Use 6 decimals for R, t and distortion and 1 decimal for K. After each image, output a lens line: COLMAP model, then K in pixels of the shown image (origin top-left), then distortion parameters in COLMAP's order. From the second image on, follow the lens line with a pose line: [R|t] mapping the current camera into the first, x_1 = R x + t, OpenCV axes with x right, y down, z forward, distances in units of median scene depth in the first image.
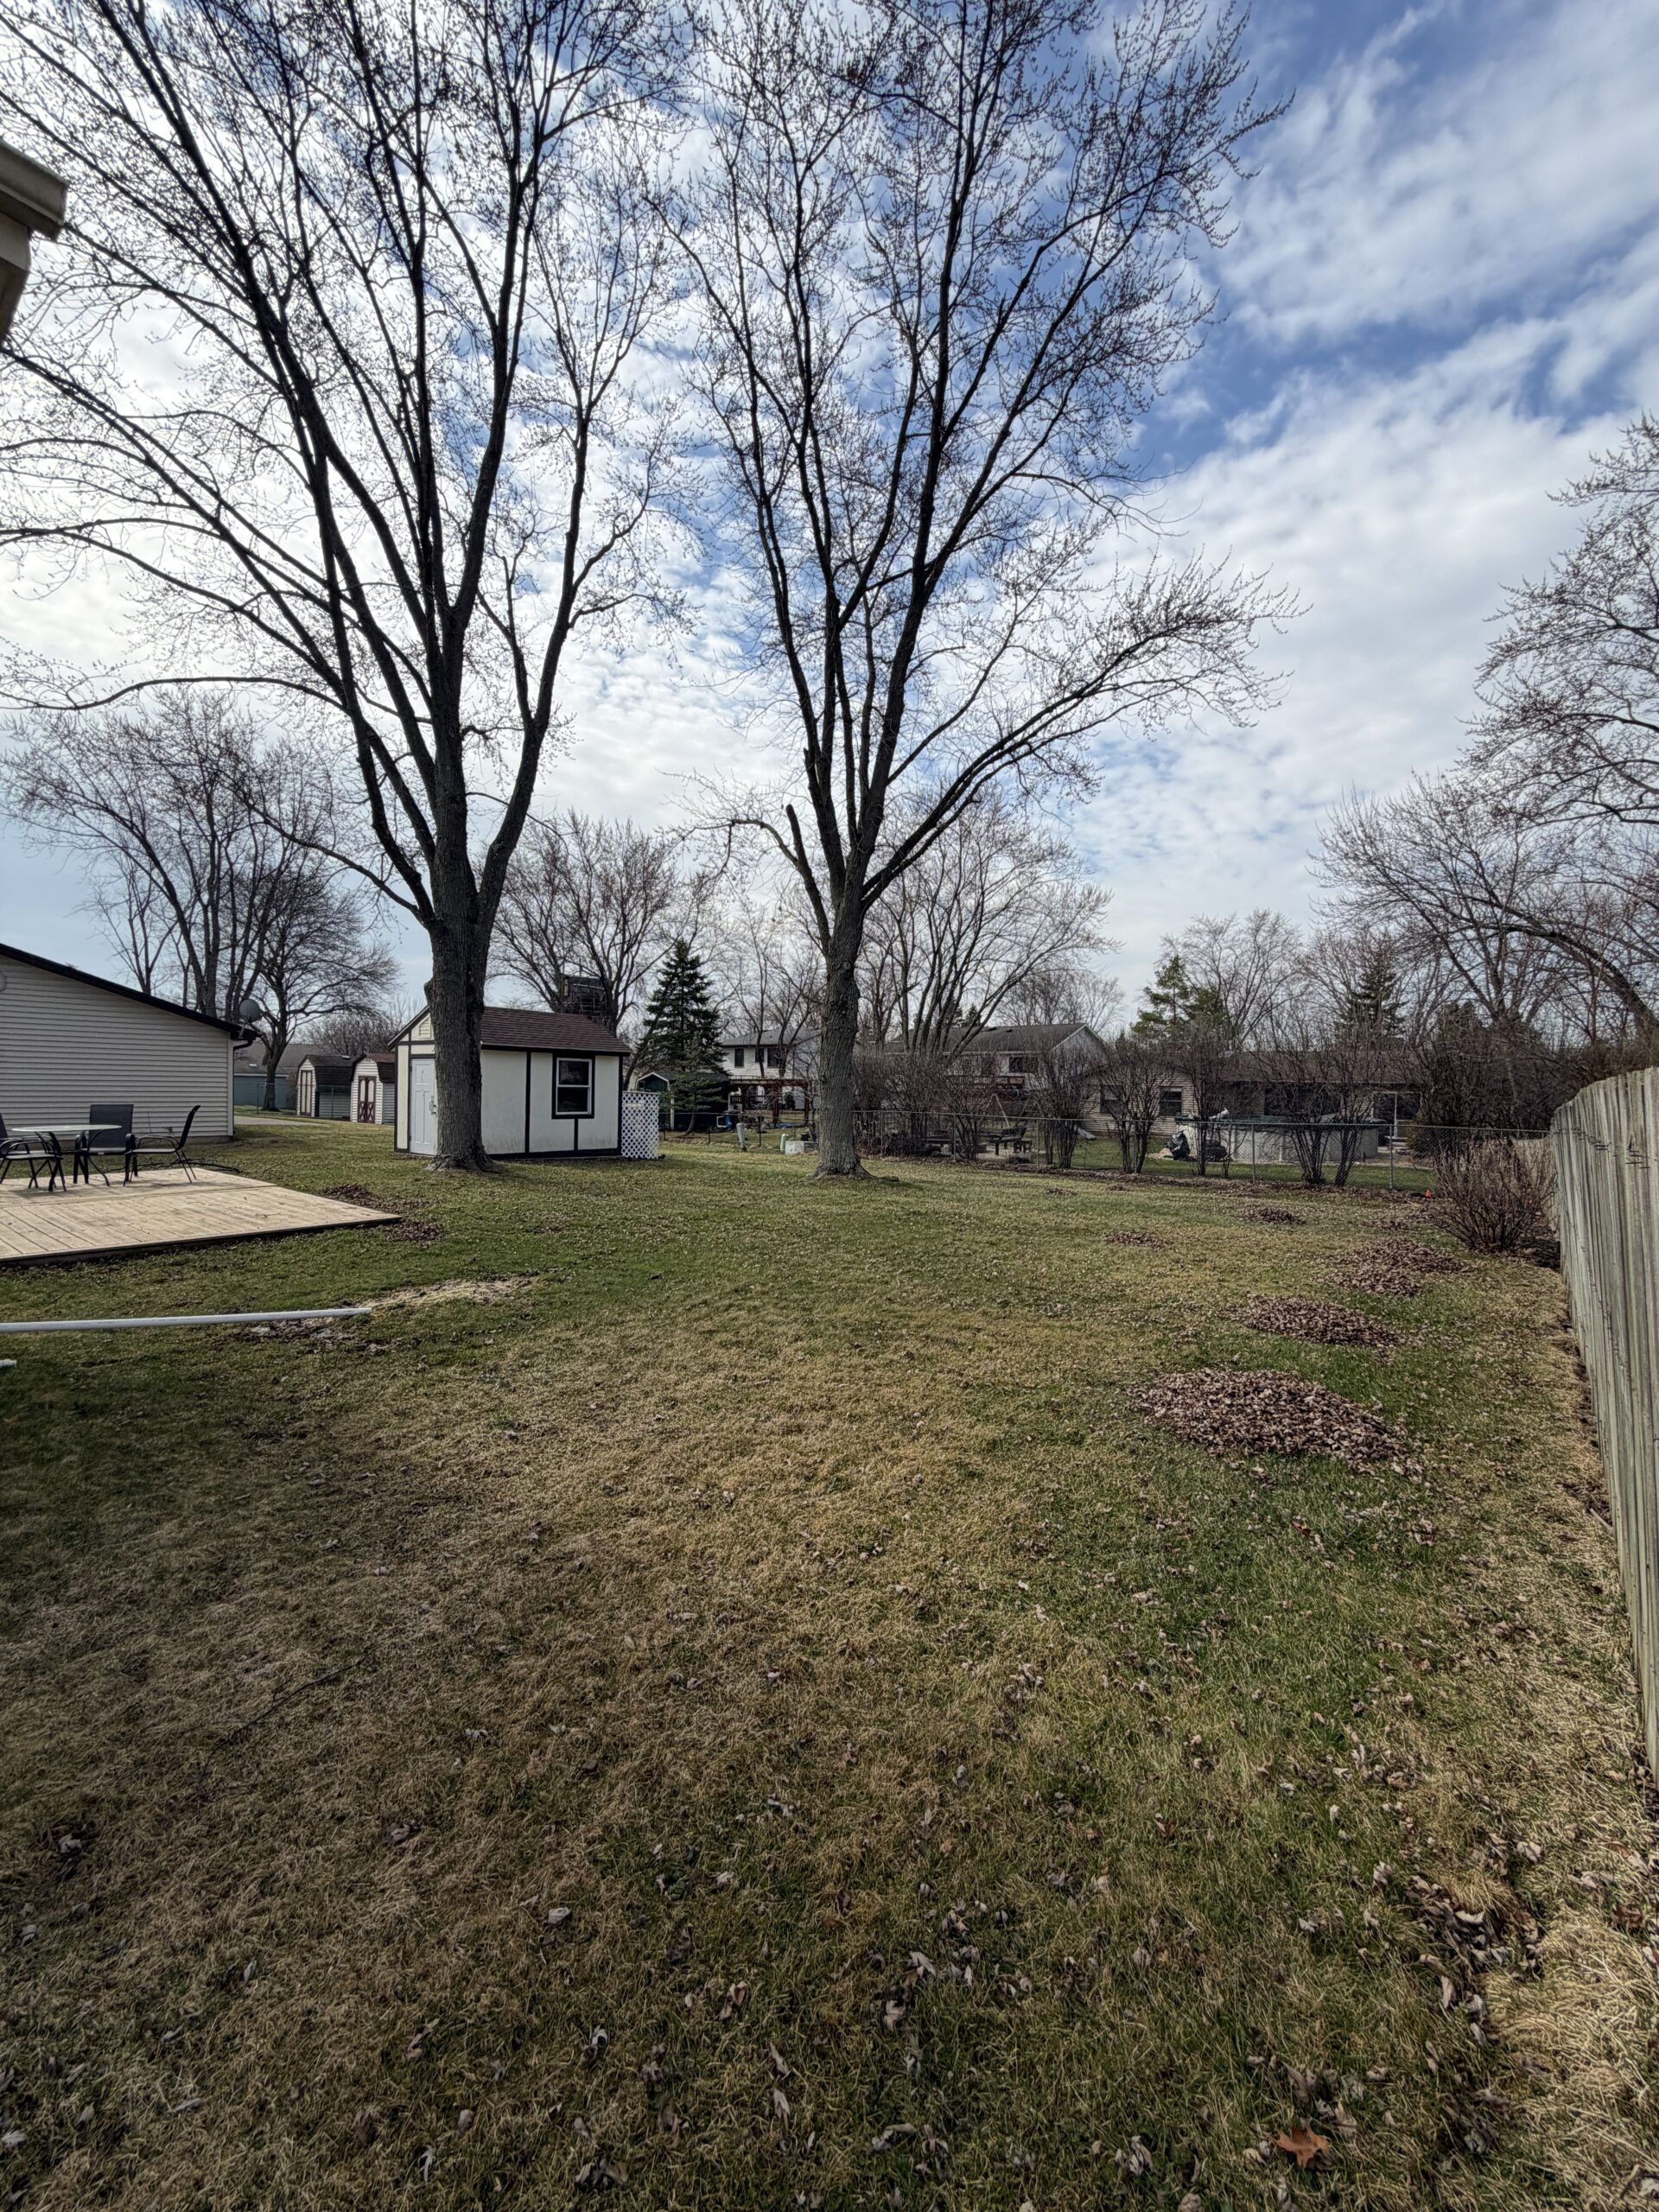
lens RADIAL K [[879.7, 0, 828.5], [0, 879.7, 1103.9], [0, 0, 1]] dist [0.001042, -0.000191]
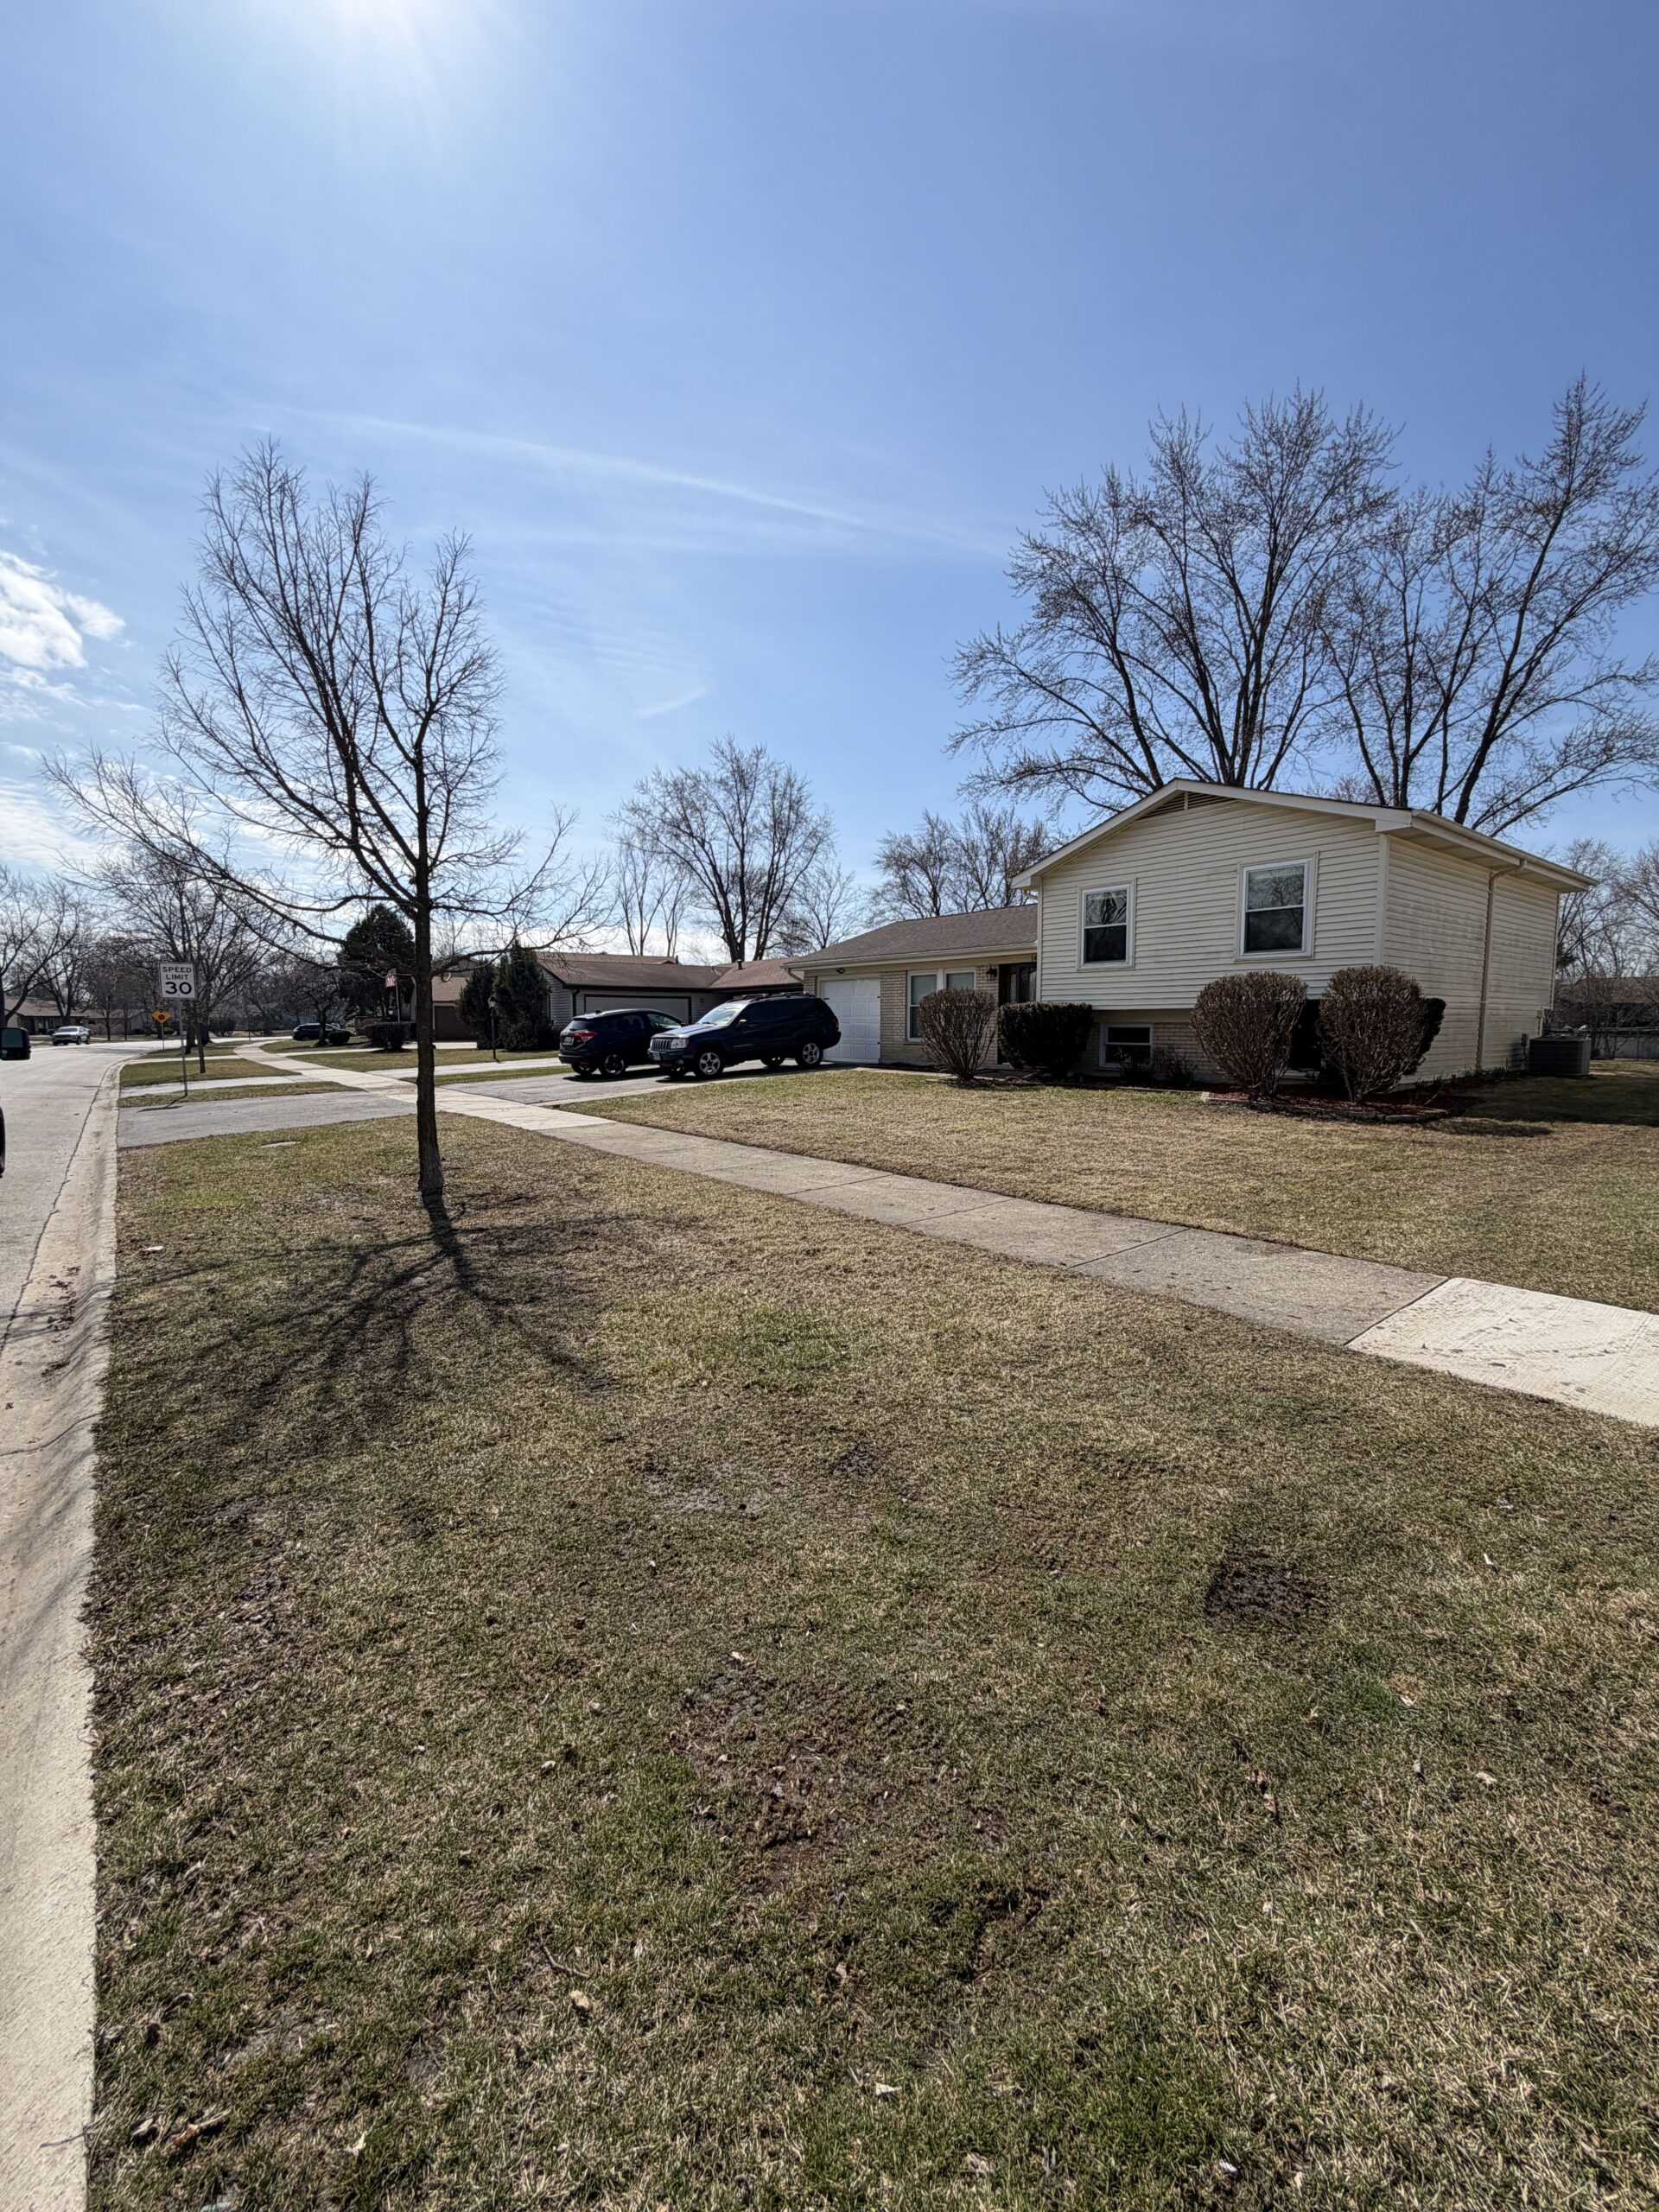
lens RADIAL K [[877.8, 0, 827.1], [0, 877.8, 1099.5], [0, 0, 1]] dist [-0.001514, -0.000190]
pose [[0.976889, 0.023124, -0.212492, -0.736555], [-0.006083, 0.996736, 0.080499, 0.031974], [0.213659, -0.077346, 0.973842, -1.065582]]
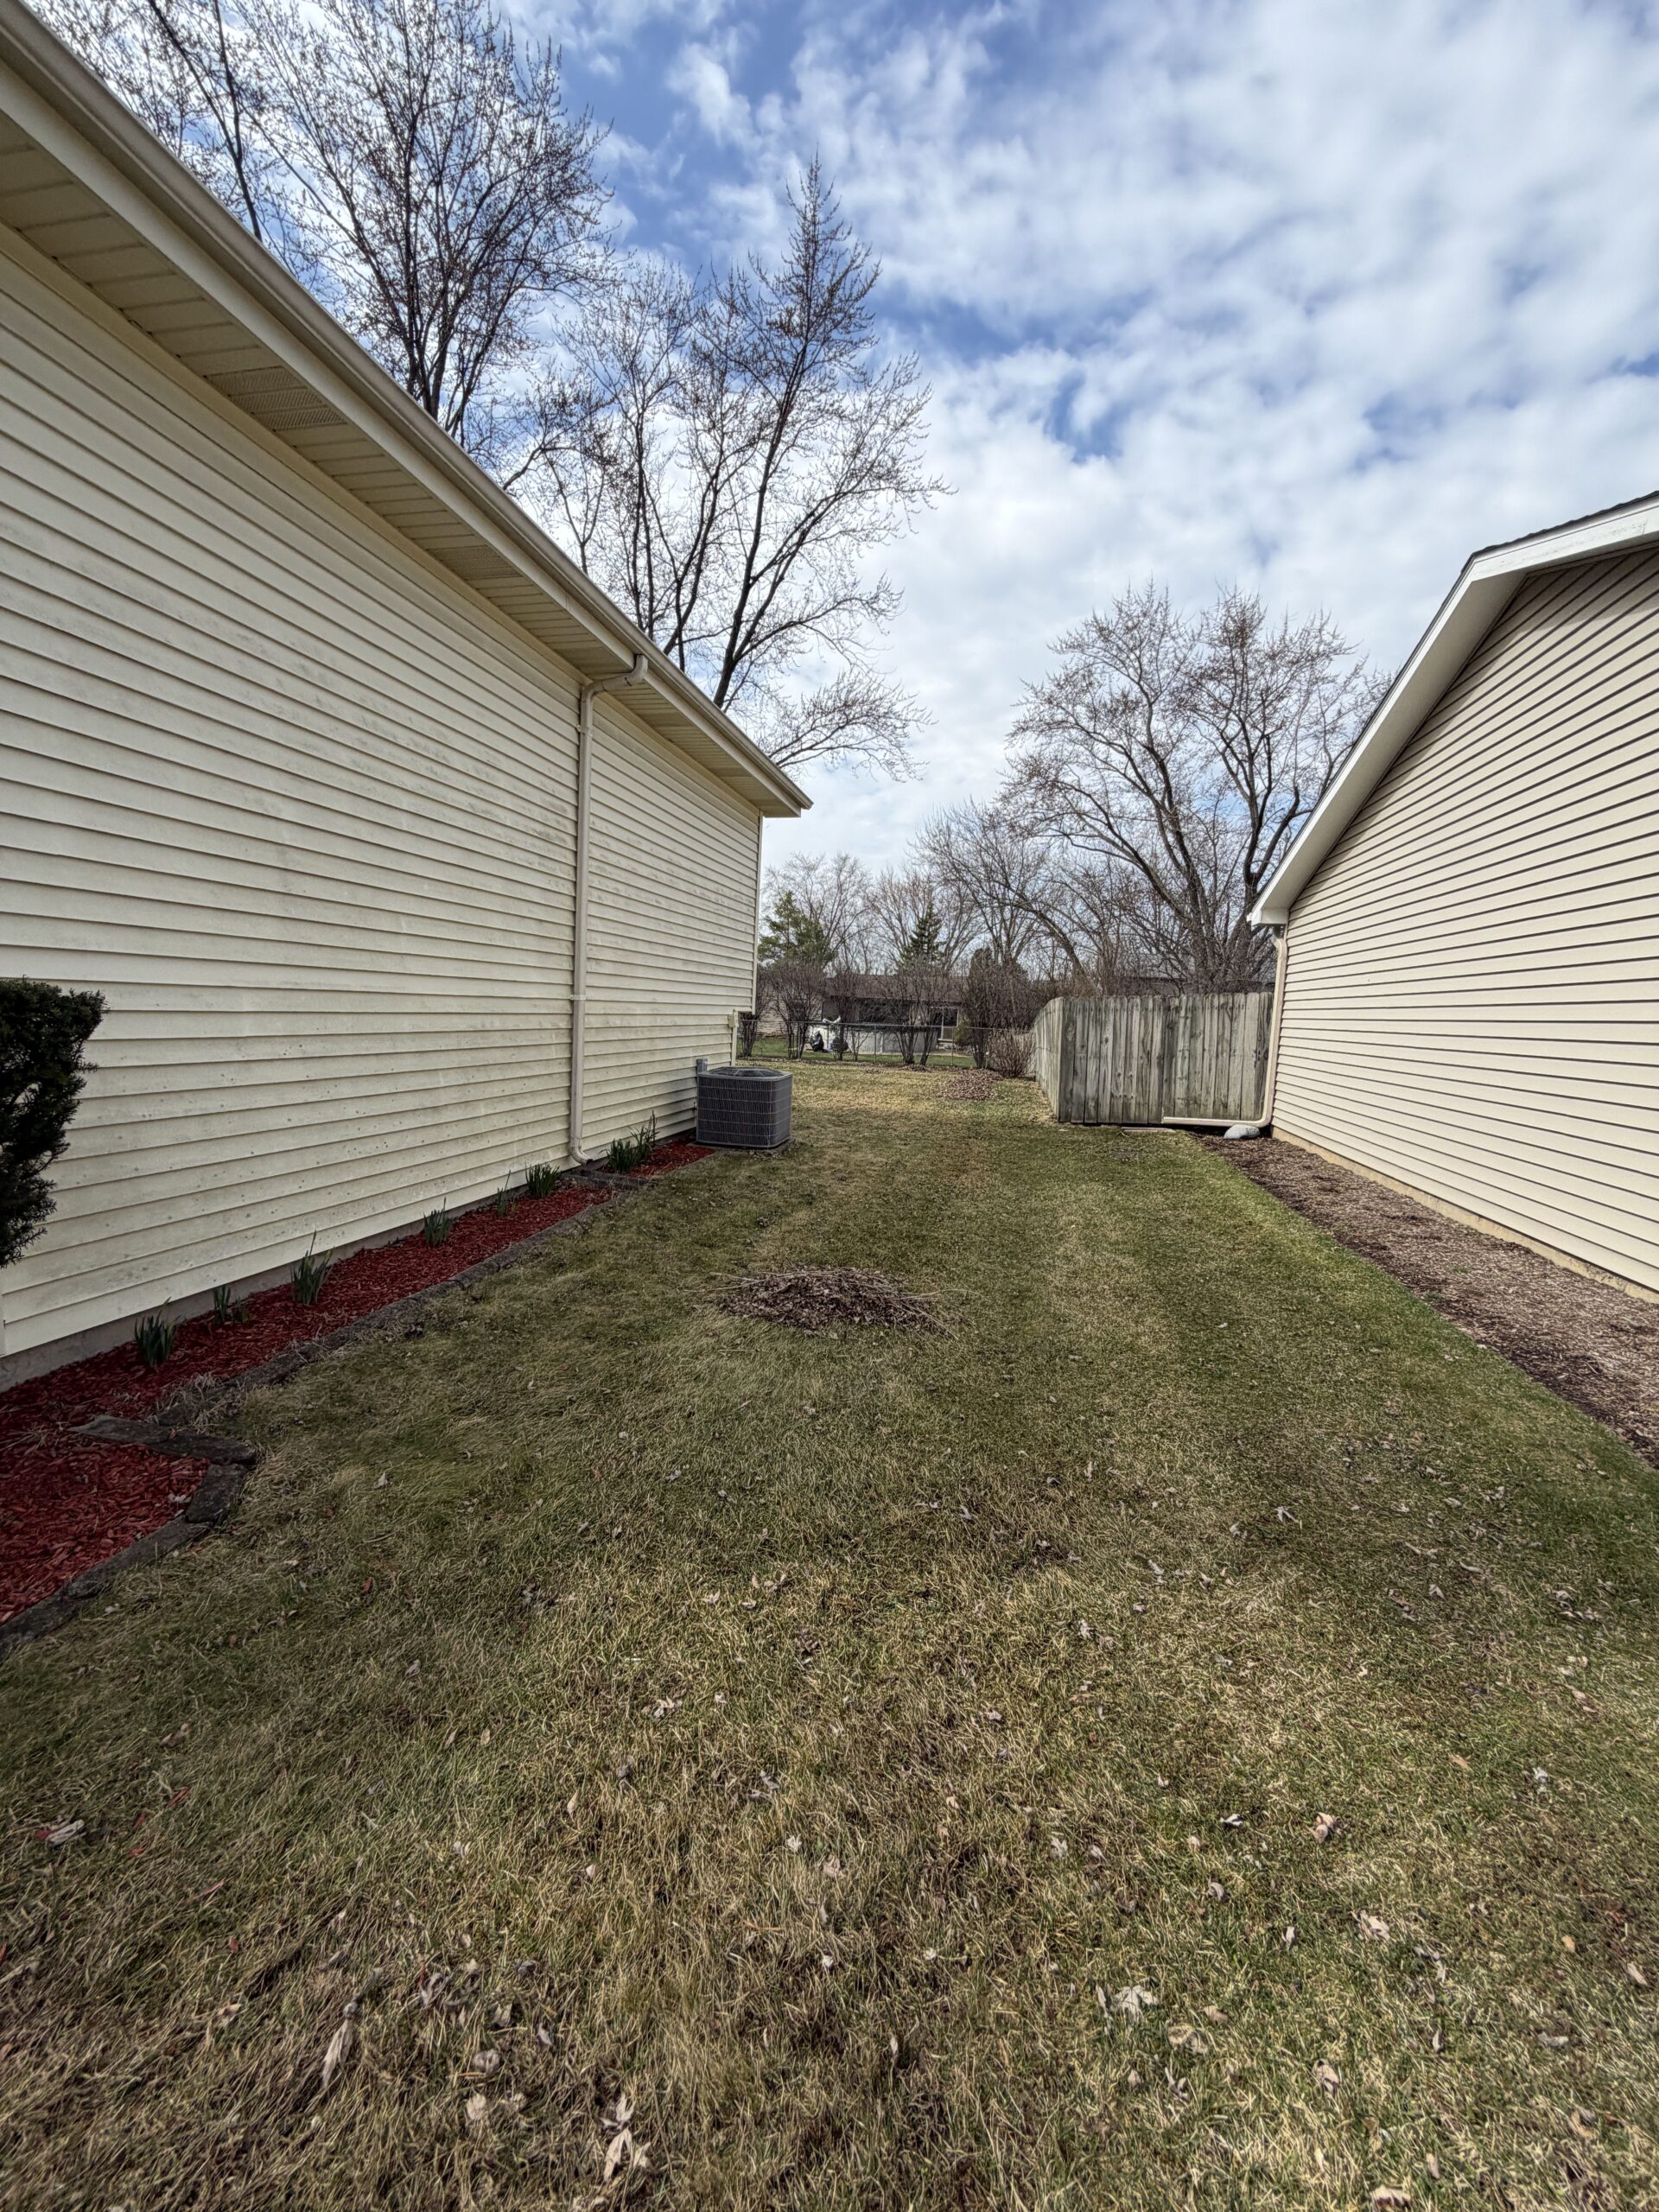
lens RADIAL K [[880.7, 0, 829.5], [0, 880.7, 1106.0], [0, 0, 1]] dist [0.000377, 0.000262]
pose [[0.889577, 0.002739, 0.456777, -0.360374], [-0.055231, 0.993290, 0.101607, 0.003723], [-0.453434, -0.115615, 0.883759, -0.448820]]
